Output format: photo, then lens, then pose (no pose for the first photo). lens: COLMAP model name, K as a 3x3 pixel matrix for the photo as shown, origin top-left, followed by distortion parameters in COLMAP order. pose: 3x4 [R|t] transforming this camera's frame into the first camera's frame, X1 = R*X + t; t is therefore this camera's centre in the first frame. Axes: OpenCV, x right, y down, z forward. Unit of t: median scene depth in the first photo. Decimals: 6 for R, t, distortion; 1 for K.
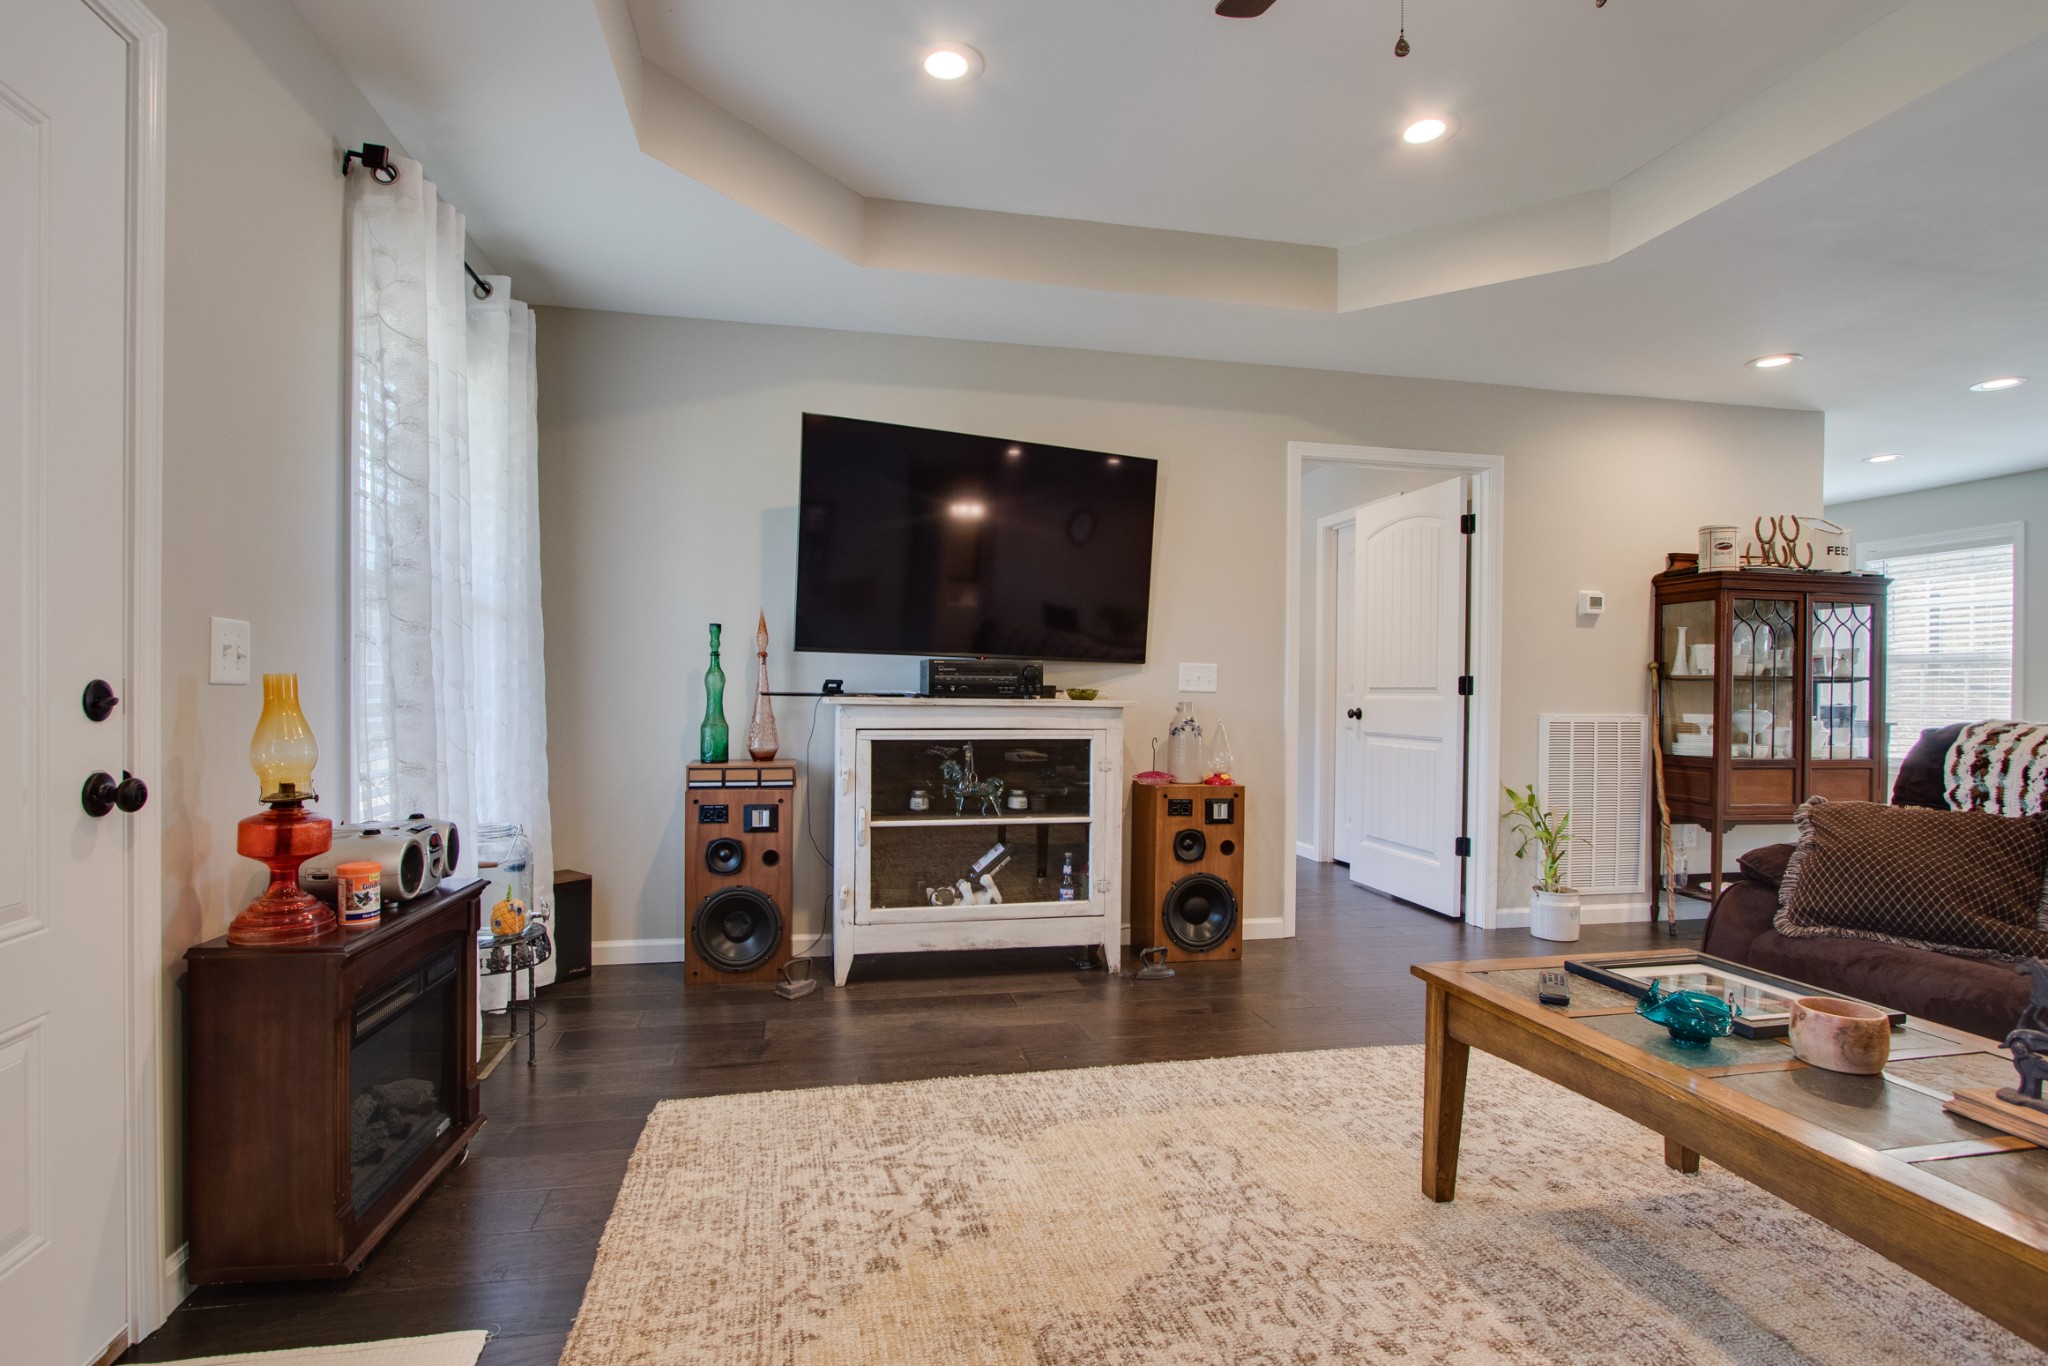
lens RADIAL K [[987.2, 0, 1024.0], [0, 987.2, 683.0], [0, 0, 1]] dist [-0.000452, -0.000011]
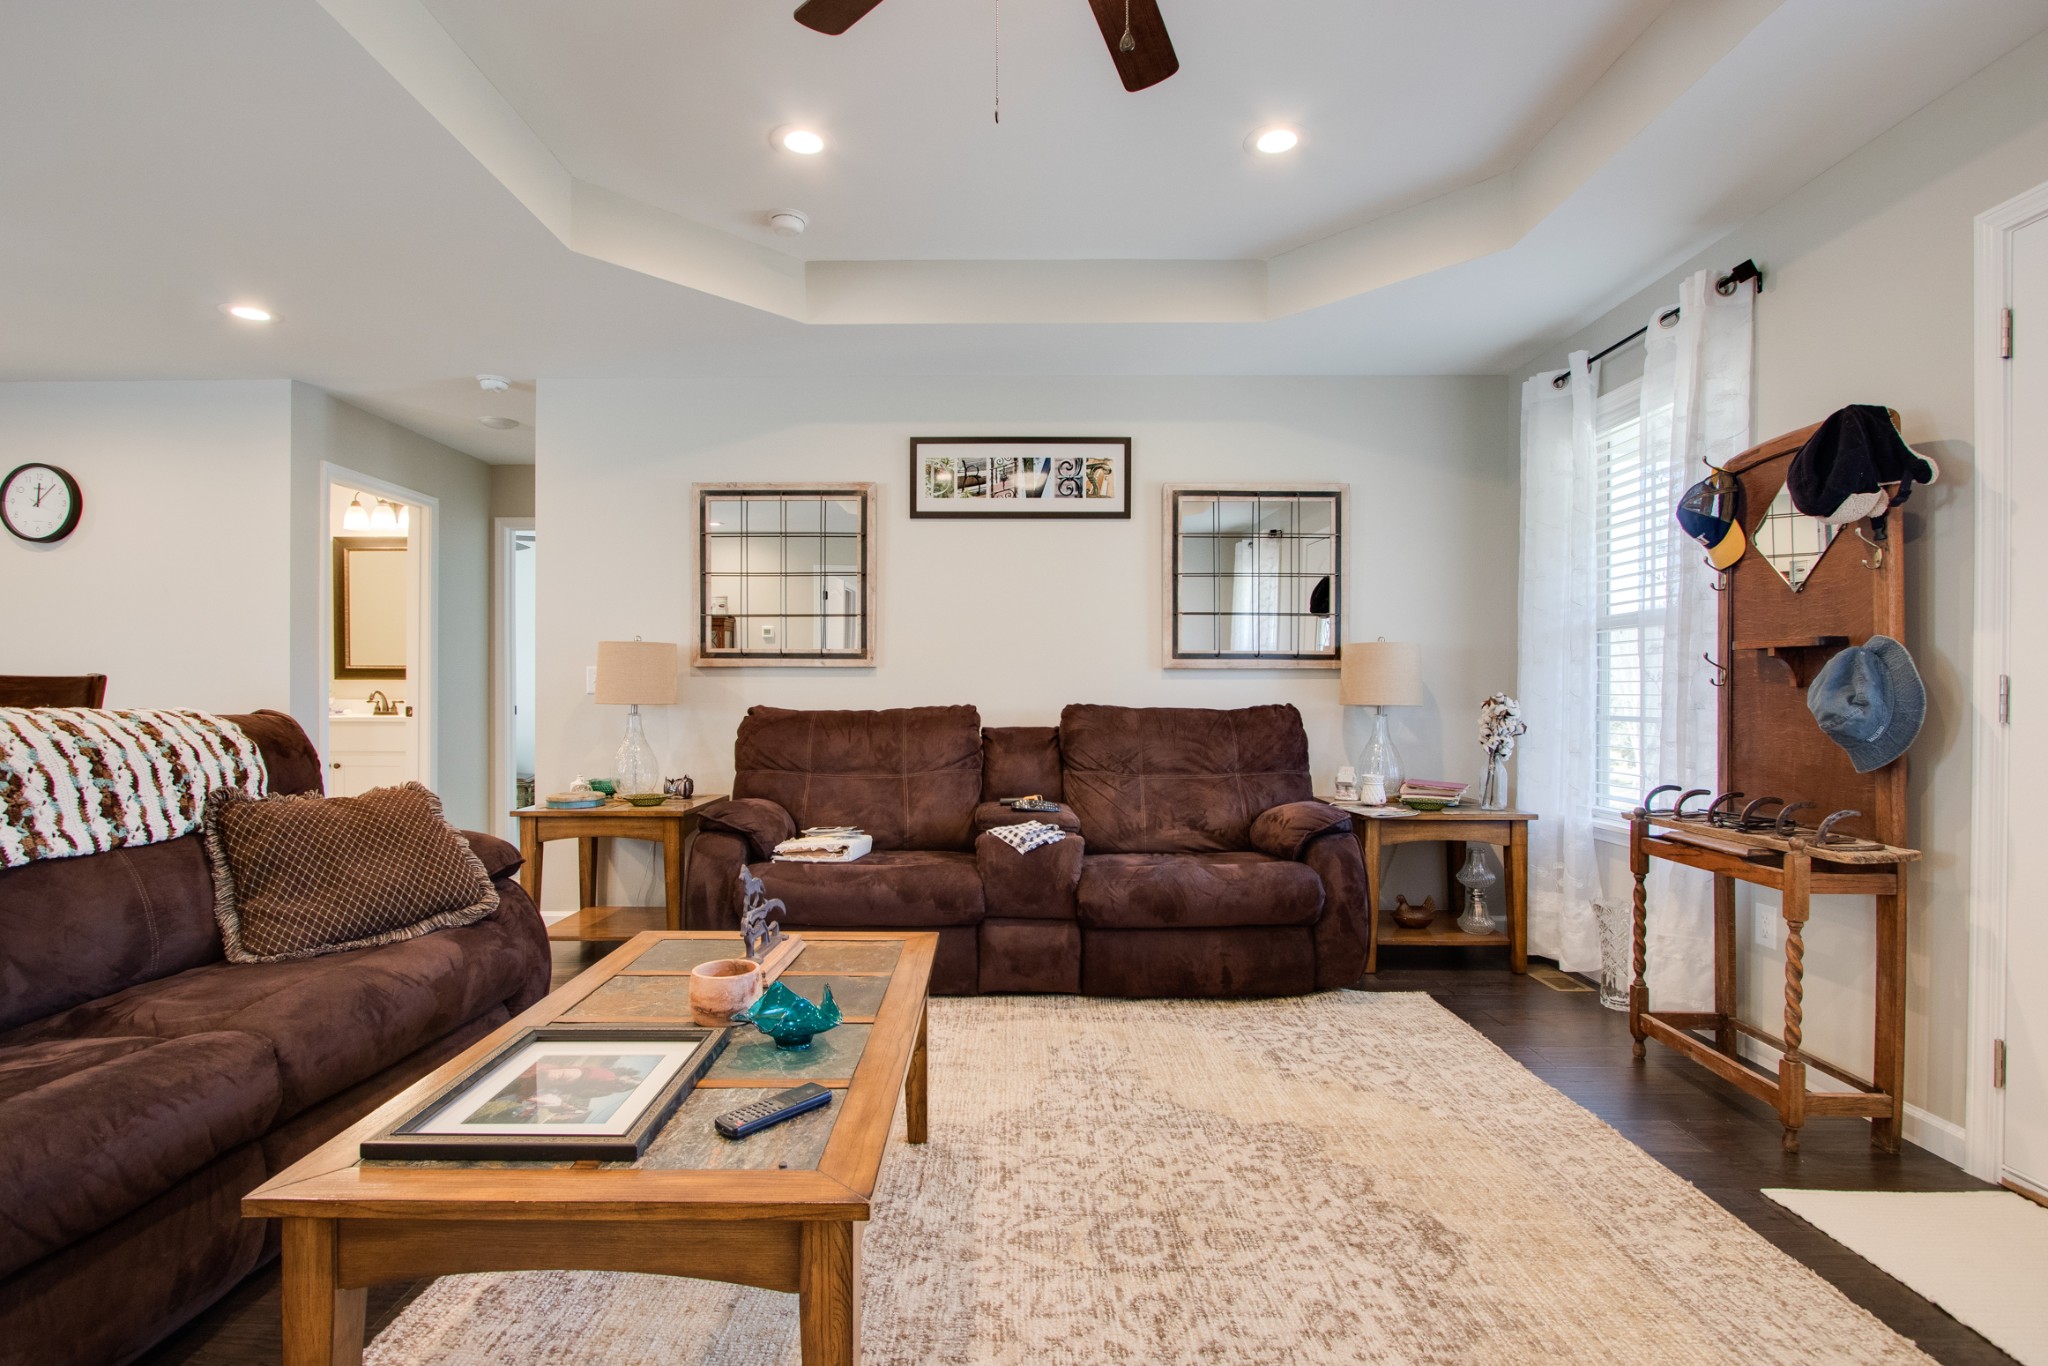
lens RADIAL K [[966.7, 0, 1003.0], [0, 966.7, 691.0], [0, 0, 1]] dist [-0.011631, 0.000118]
pose [[-0.972400, -0.013497, 0.232929, 0.096455], [-0.014214, 0.999898, -0.001398, 0.004115], [-0.232886, -0.004670, -0.972493, 0.713065]]
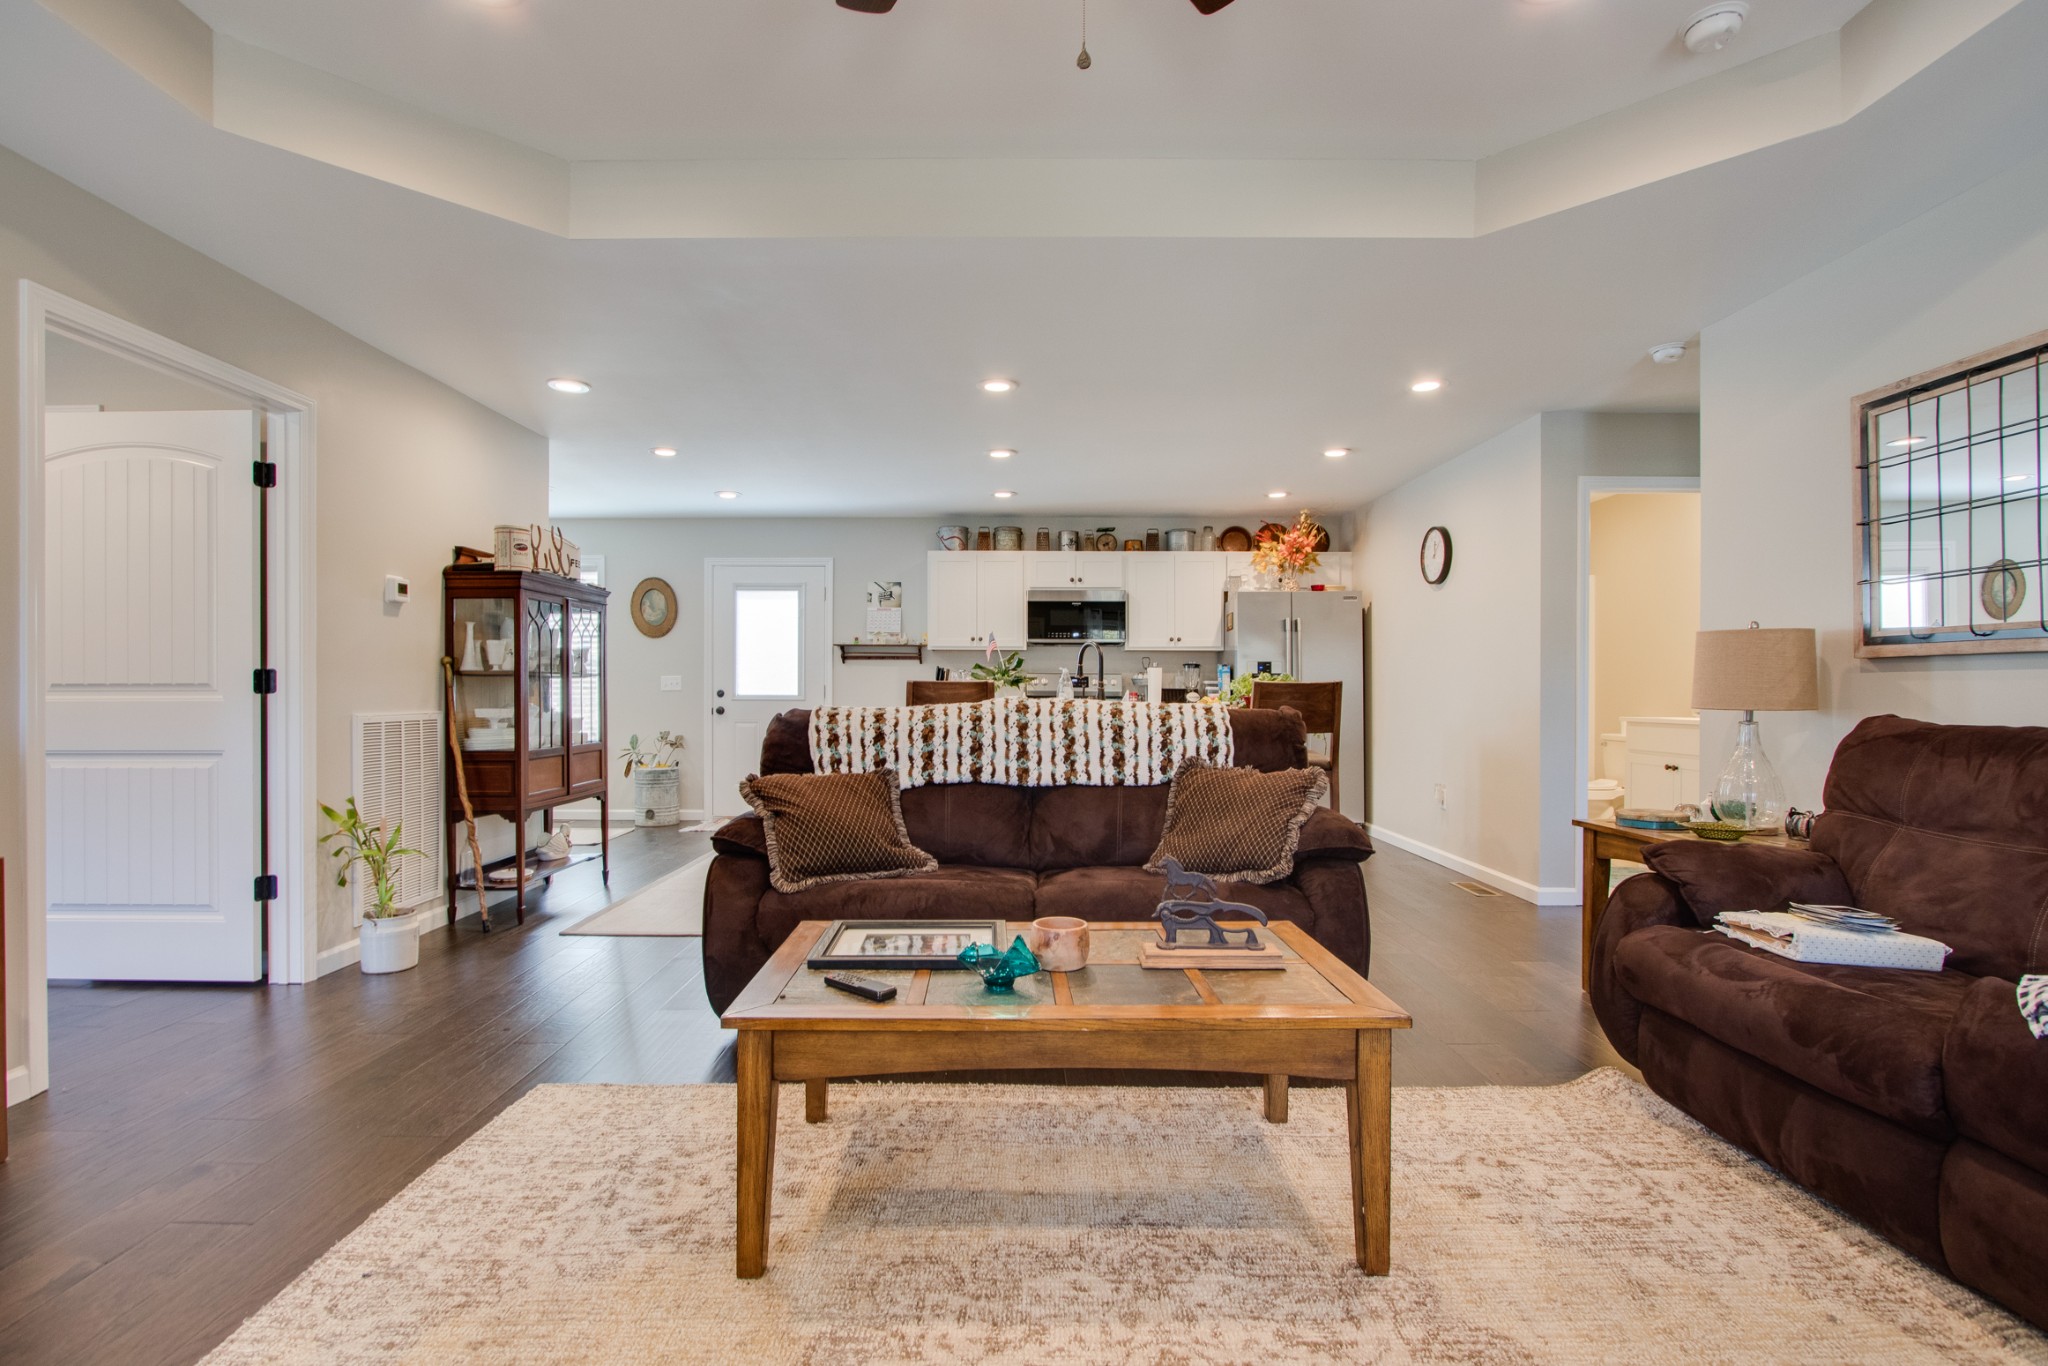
lens RADIAL K [[953.9, 0, 994.1], [0, 953.9, 688.8], [0, 0, 1]] dist [-0.007307, 0.000027]
pose [[0.226236, -0.008863, 0.974032, -0.161488], [-0.003099, 0.999947, 0.009819, -0.000328], [-0.974068, -0.005240, 0.226196, 0.285556]]
